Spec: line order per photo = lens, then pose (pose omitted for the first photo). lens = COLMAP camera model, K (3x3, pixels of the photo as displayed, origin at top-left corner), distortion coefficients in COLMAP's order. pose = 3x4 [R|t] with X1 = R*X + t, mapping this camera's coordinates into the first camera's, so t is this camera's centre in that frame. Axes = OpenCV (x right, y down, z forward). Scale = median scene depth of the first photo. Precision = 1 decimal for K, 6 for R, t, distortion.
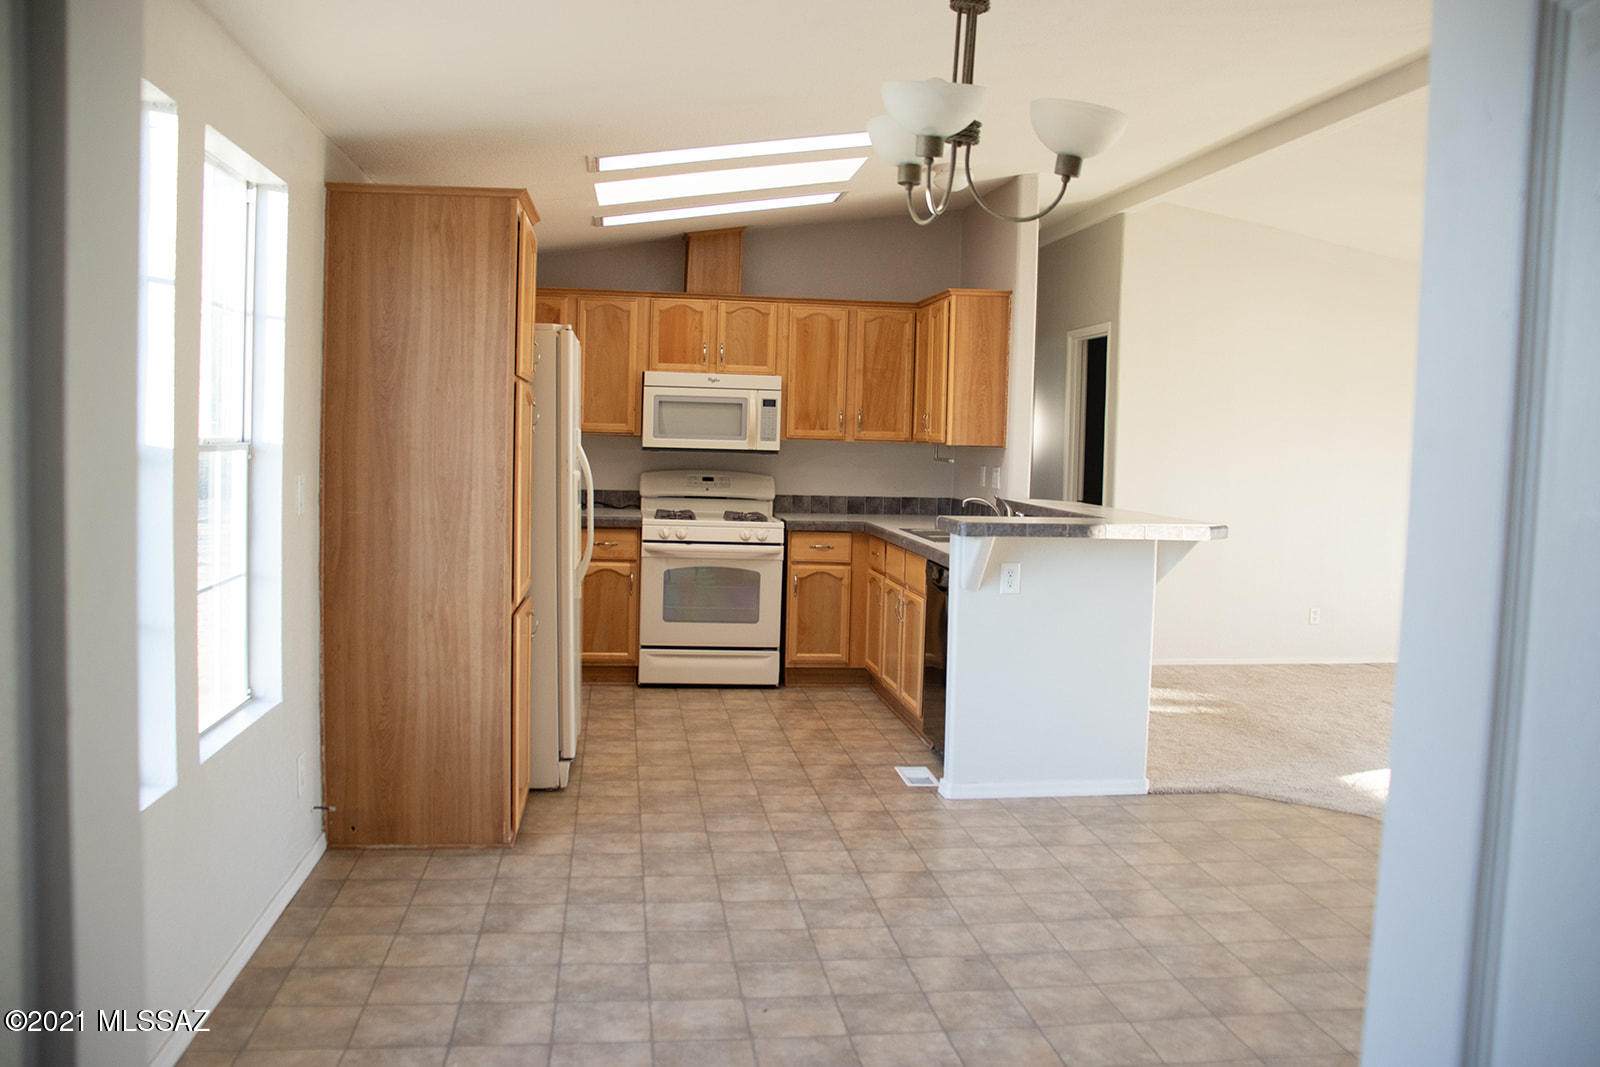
lens RADIAL K [[1319.5, 0, 800.0], [0, 1319.5, 533.5], [0, 0, 1]] dist [-0.178107, 0.164507]
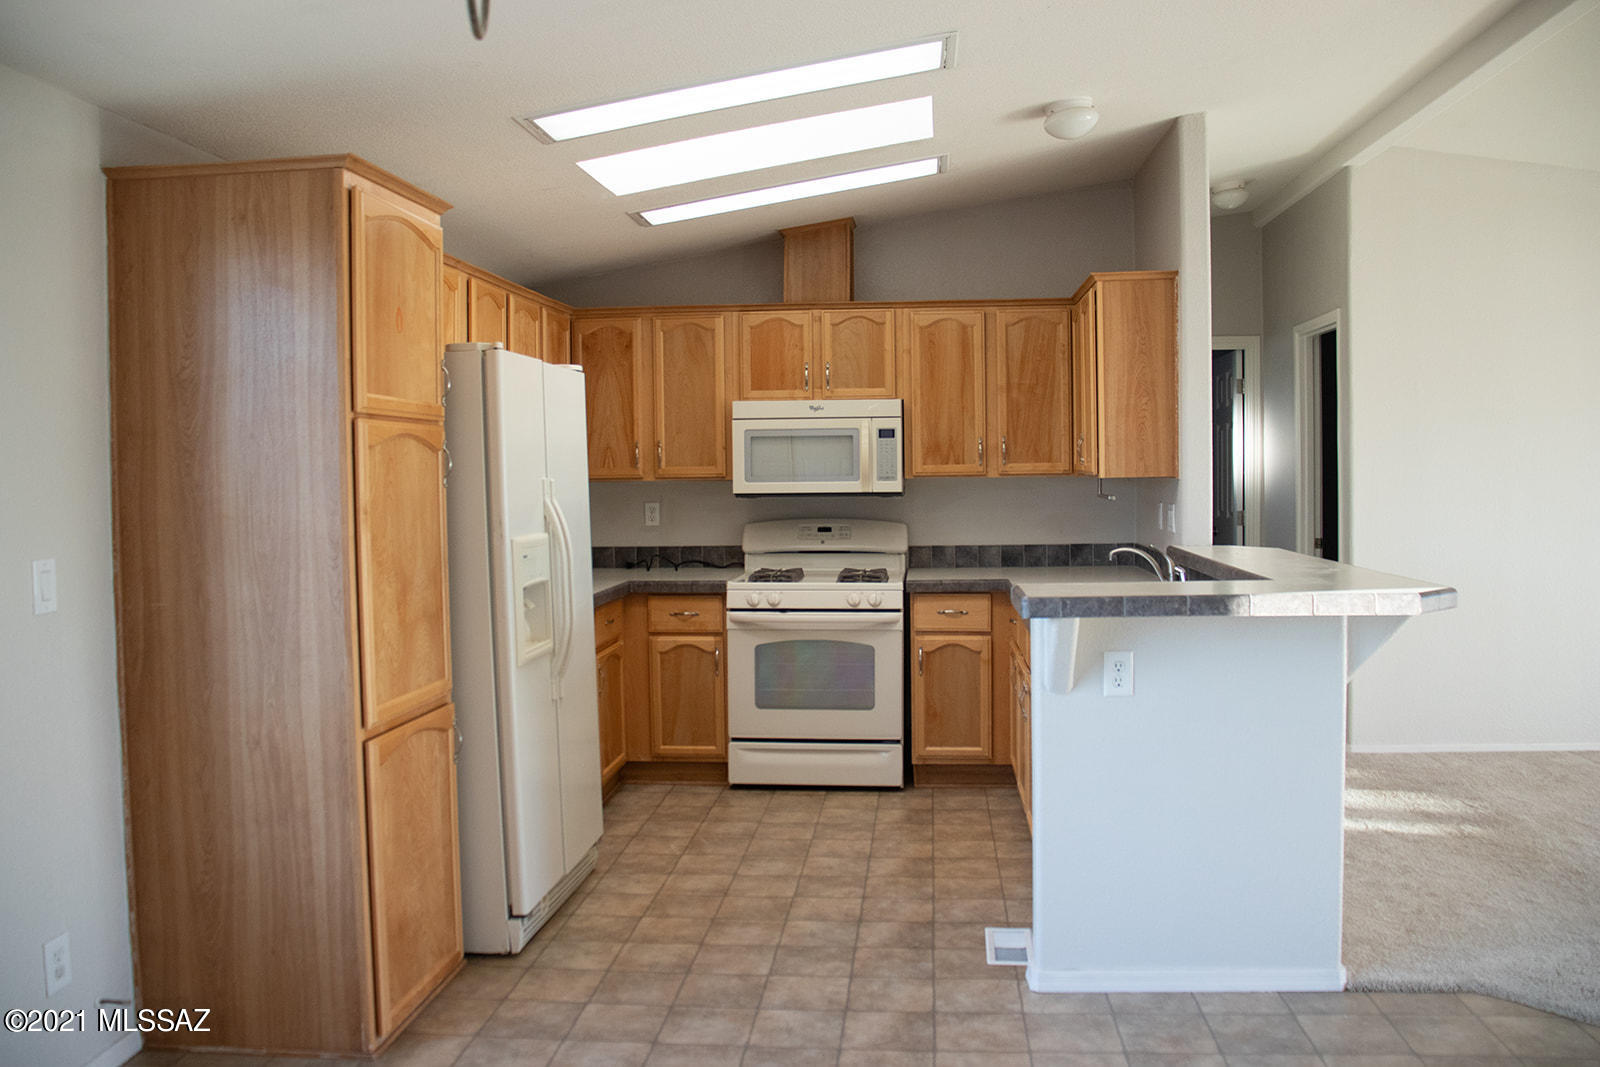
lens RADIAL K [[1319.5, 0, 800.0], [0, 1319.5, 533.5], [0, 0, 1]] dist [-0.178107, 0.164507]
pose [[0.972896, -0.029439, -0.229361, 0.116284], [0.023160, 0.999281, -0.030019, -0.016382], [0.230080, 0.023894, 0.972878, 0.224895]]
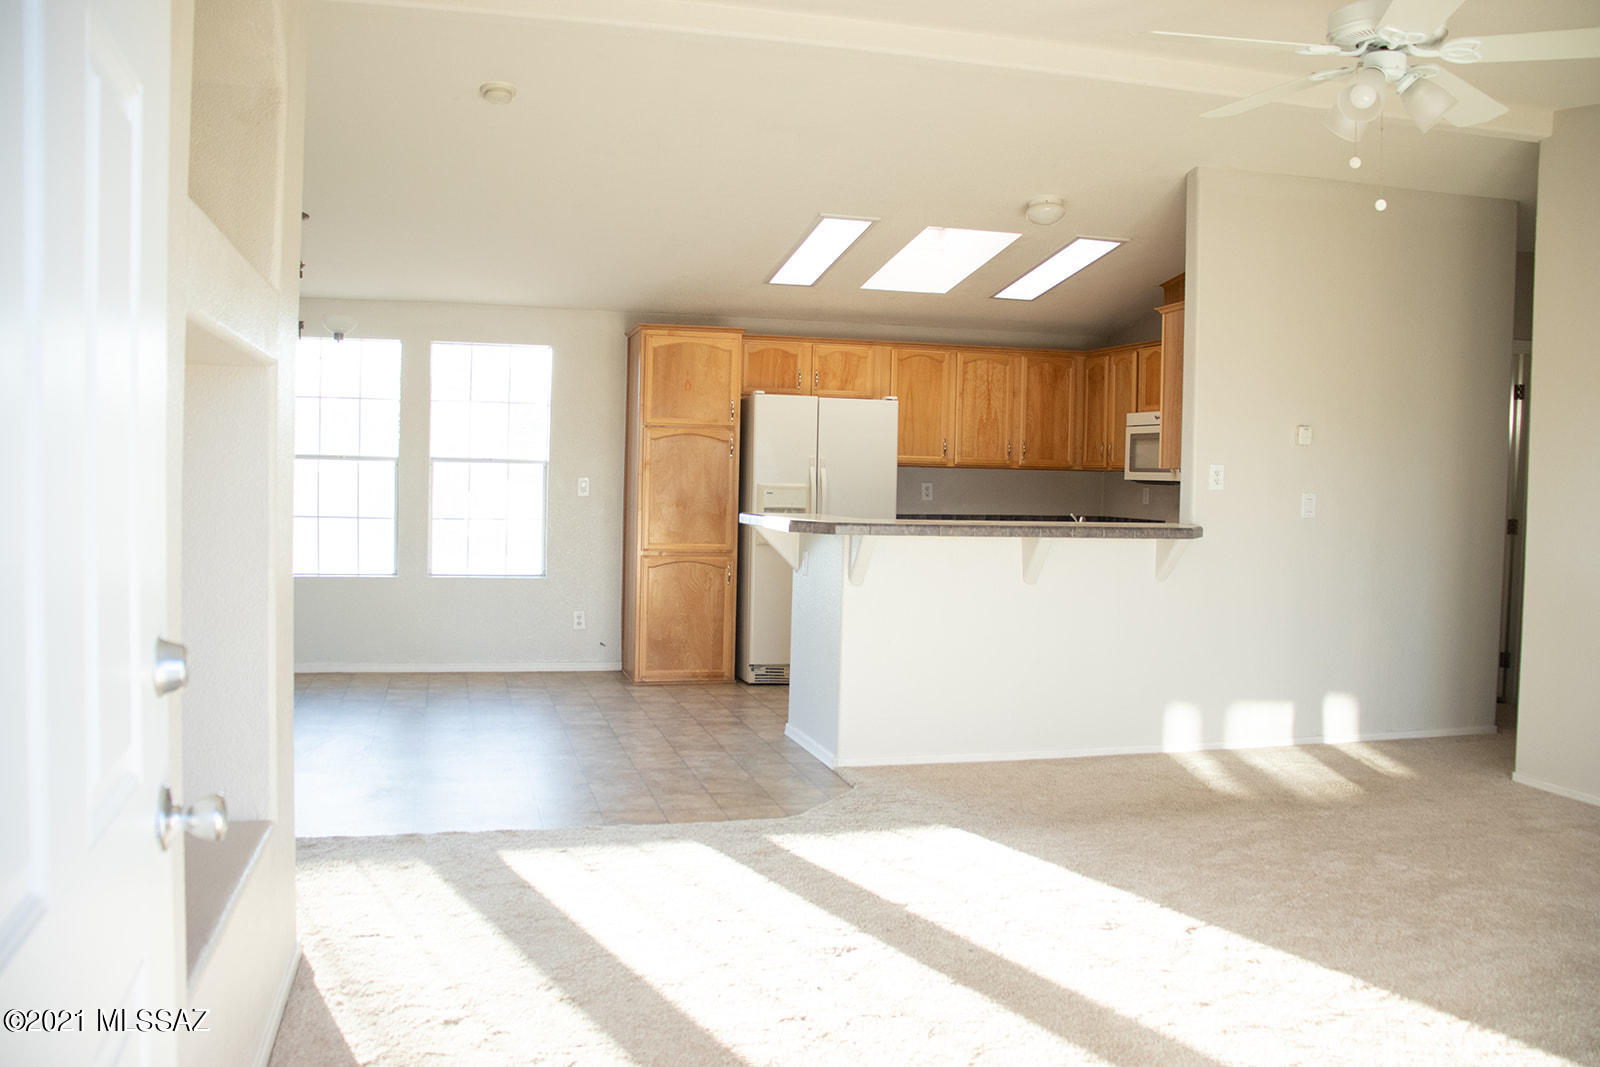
lens RADIAL K [[1319.5, 0, 800.0], [0, 1319.5, 533.5], [0, 0, 1]] dist [-0.178107, 0.164507]
pose [[0.117584, 0.026144, -0.992719, 1.033142], [-0.095094, 0.995356, 0.014950, -0.011069], [0.988499, 0.092644, 0.119524, 0.633557]]
